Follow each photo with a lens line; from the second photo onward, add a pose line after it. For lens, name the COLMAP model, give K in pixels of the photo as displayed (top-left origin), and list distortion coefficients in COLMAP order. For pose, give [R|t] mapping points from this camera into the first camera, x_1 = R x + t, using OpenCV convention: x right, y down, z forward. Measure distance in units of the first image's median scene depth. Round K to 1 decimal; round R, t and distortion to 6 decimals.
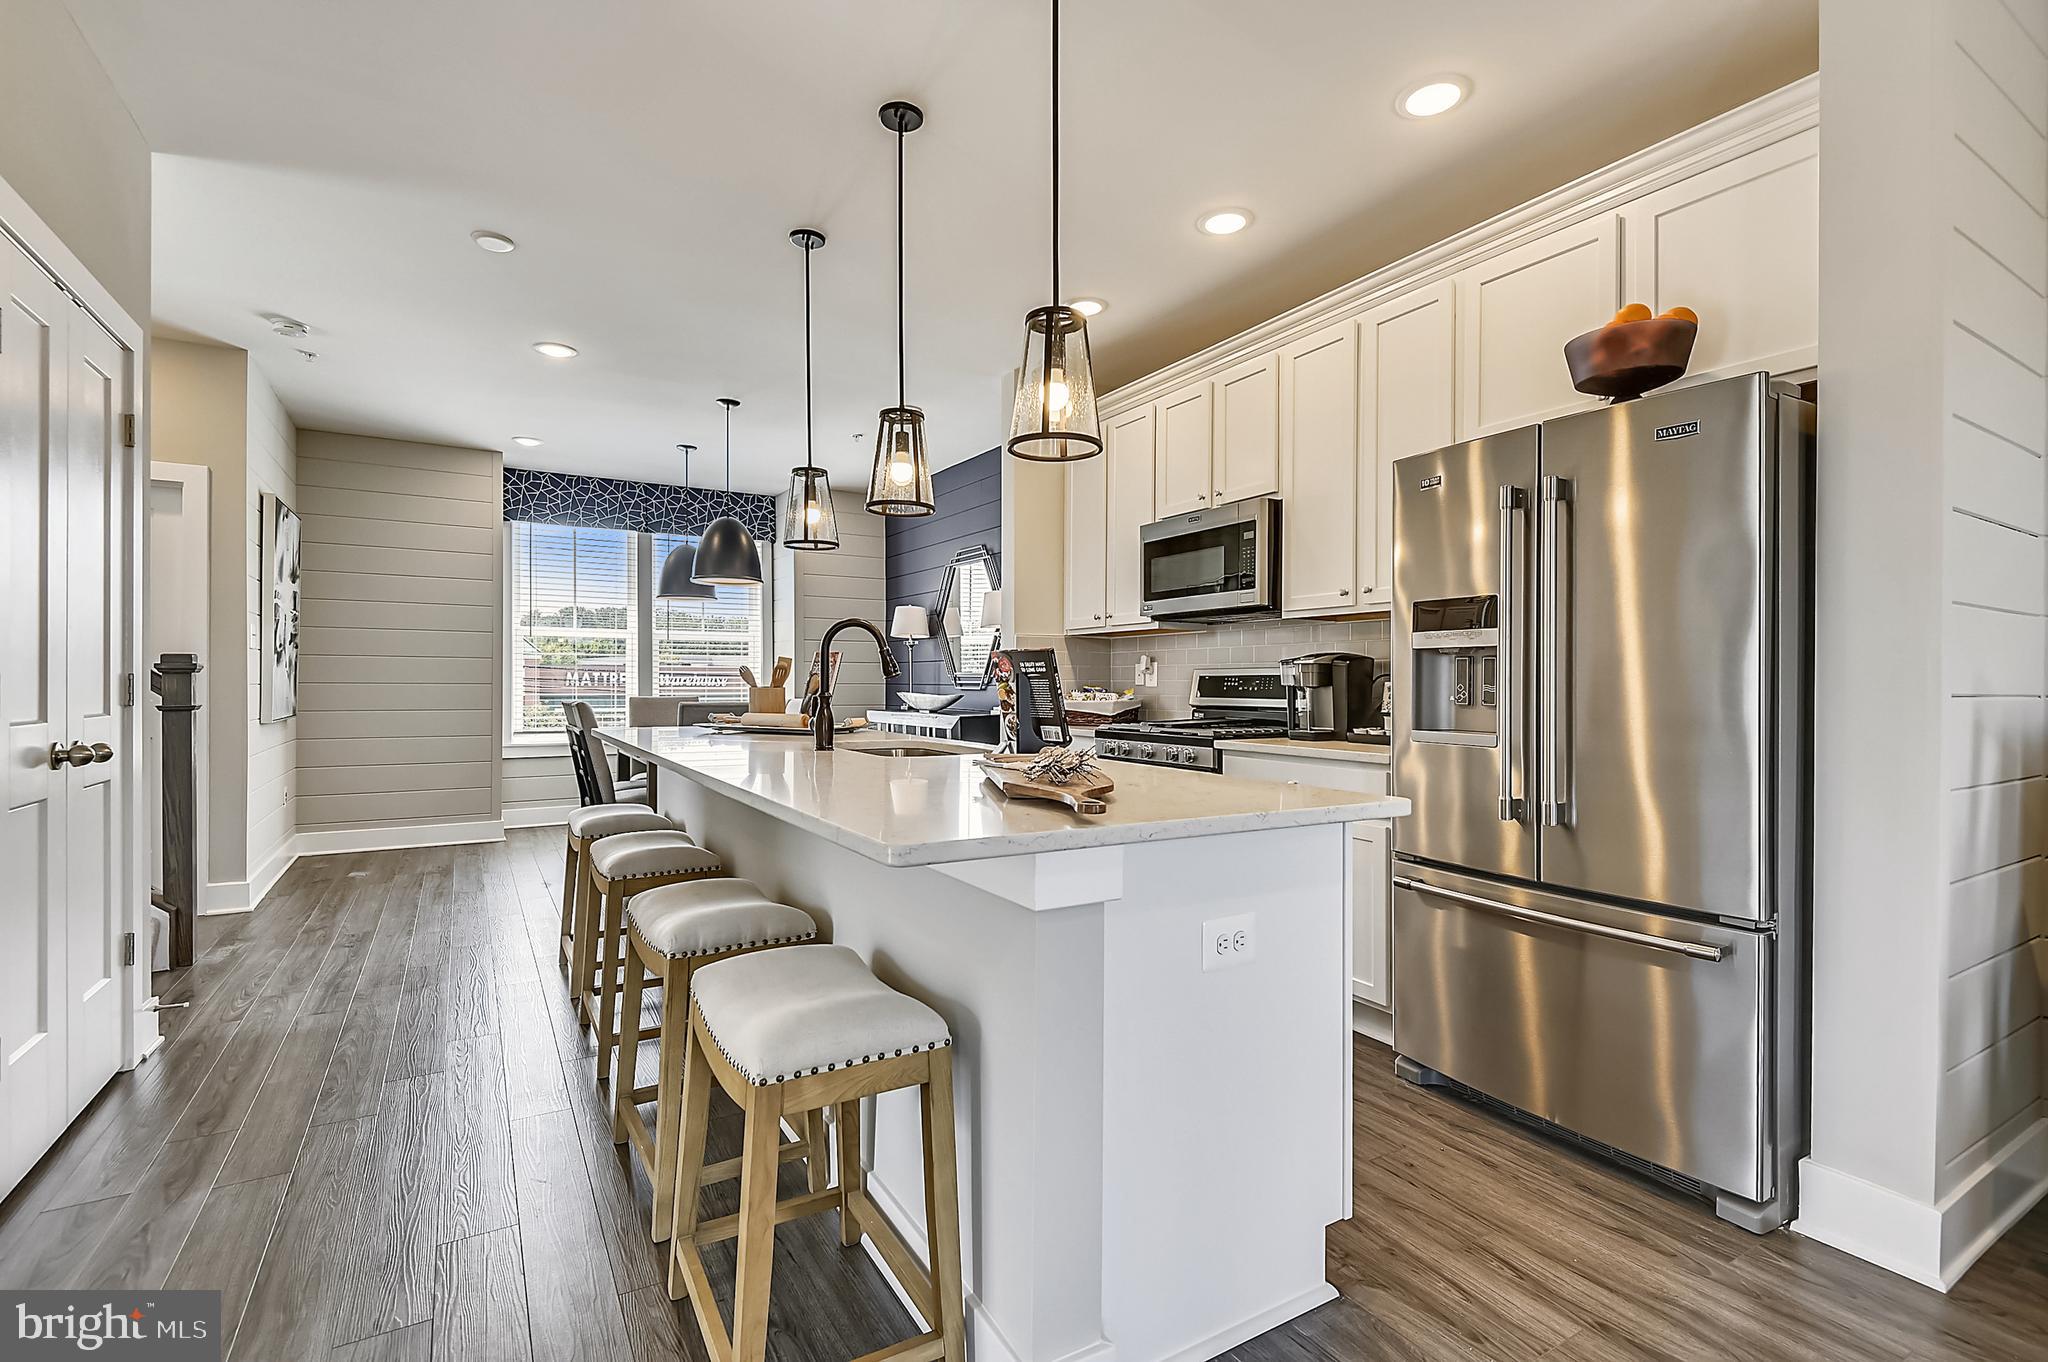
lens RADIAL K [[940.5, 0, 1032.8], [0, 940.5, 683.2], [0, 0, 1]] dist [-0.027828, -0.001776]
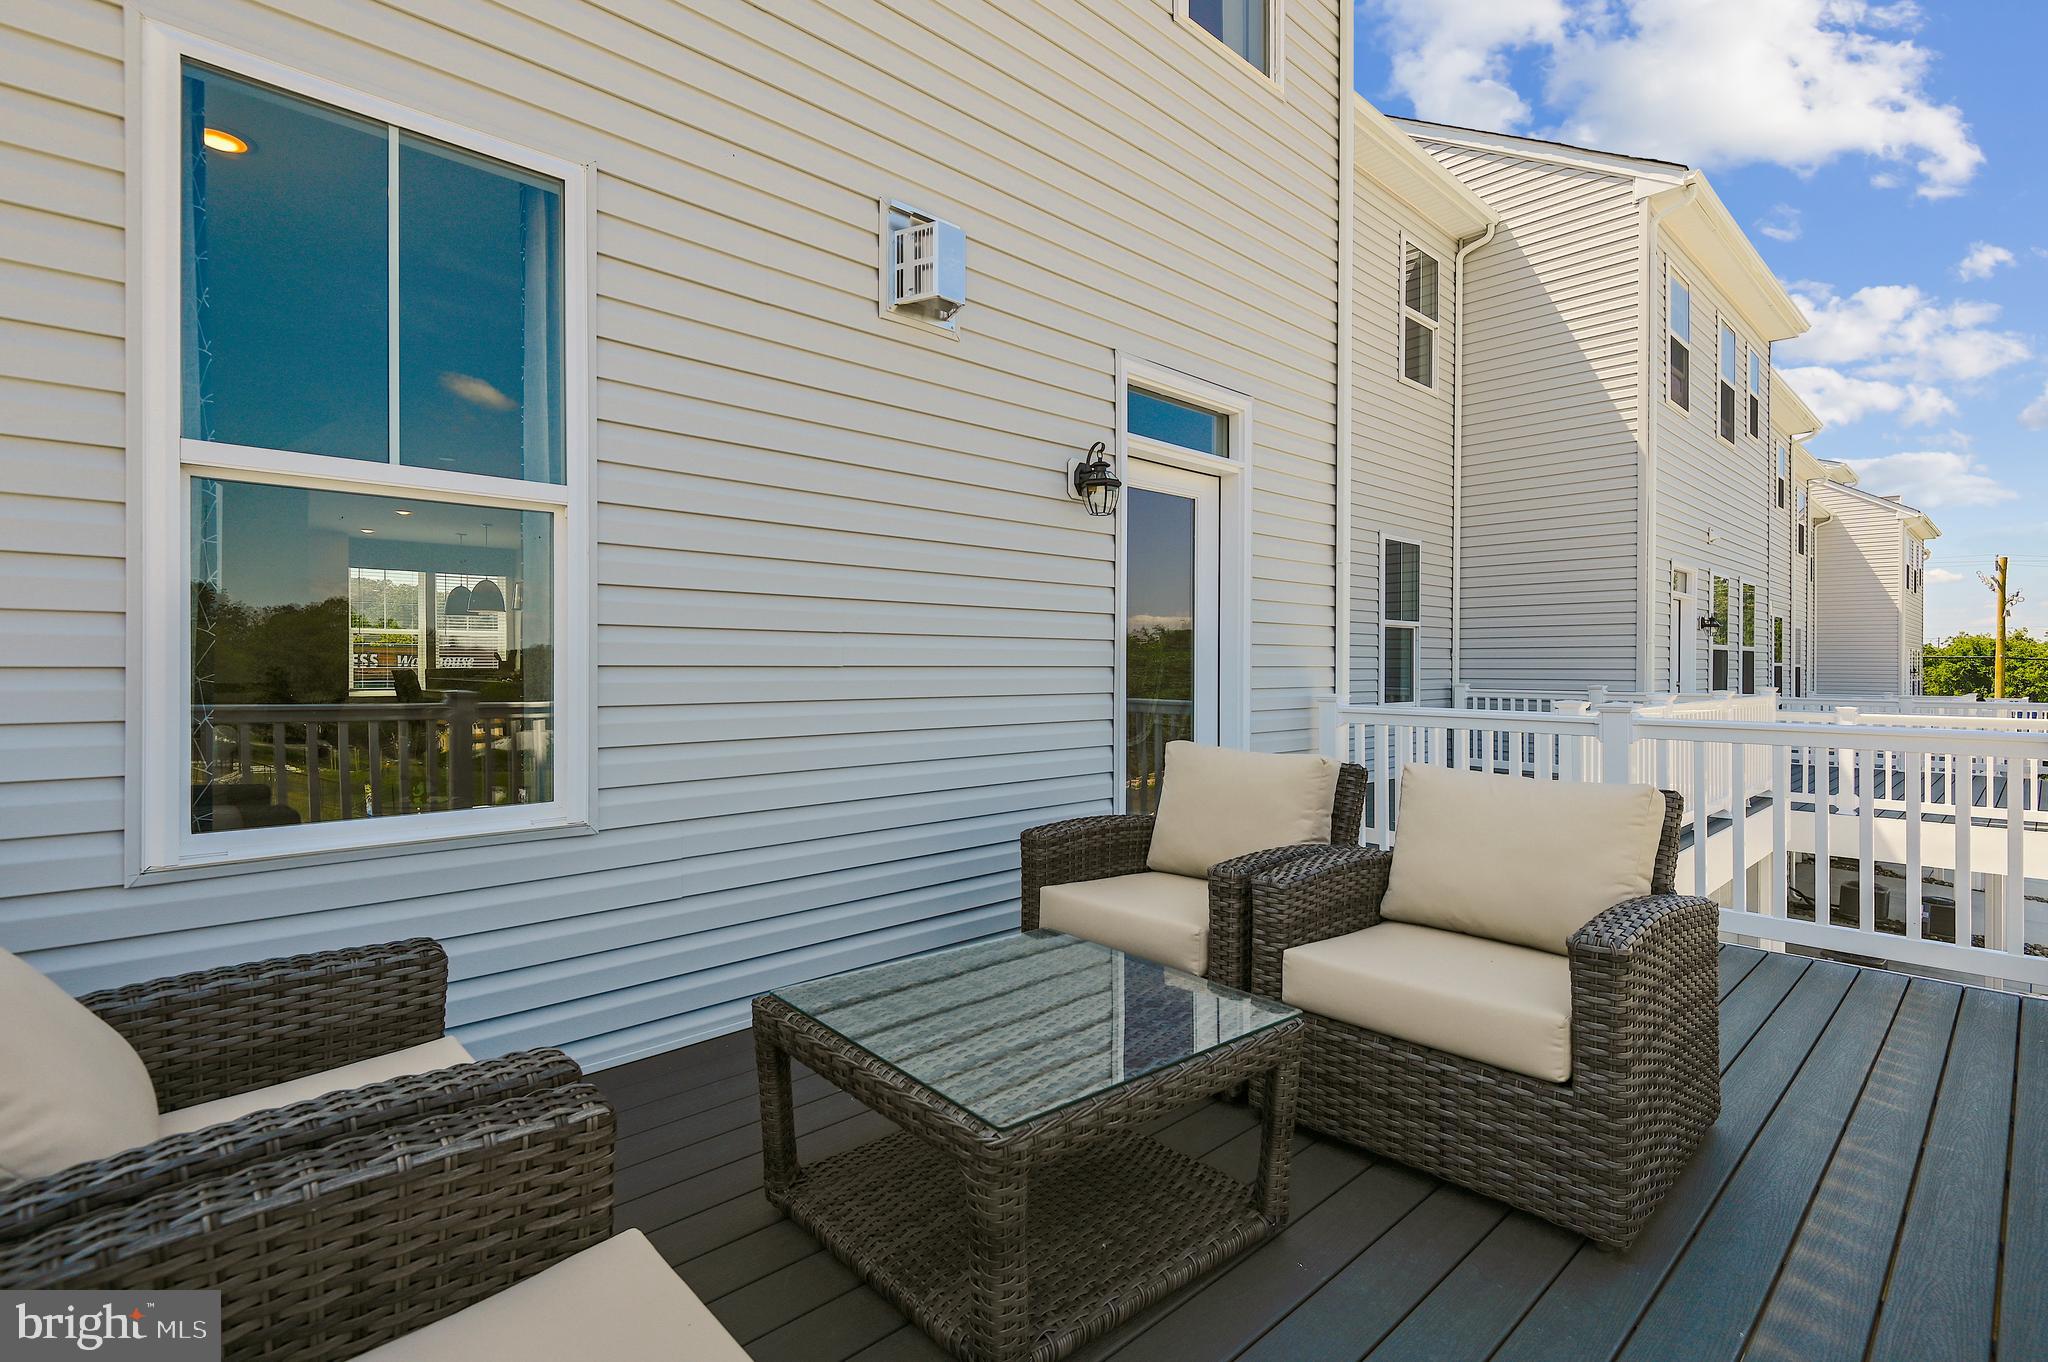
lens RADIAL K [[949.2, 0, 1023.6], [0, 949.2, 674.1], [0, 0, 1]] dist [-0.000703, -0.000030]
pose [[0.980522, -0.000369, 0.196408, 0.313309], [-0.000815, 0.999982, 0.005952, 0.012761], [-0.196407, -0.005996, 0.980504, -0.952304]]
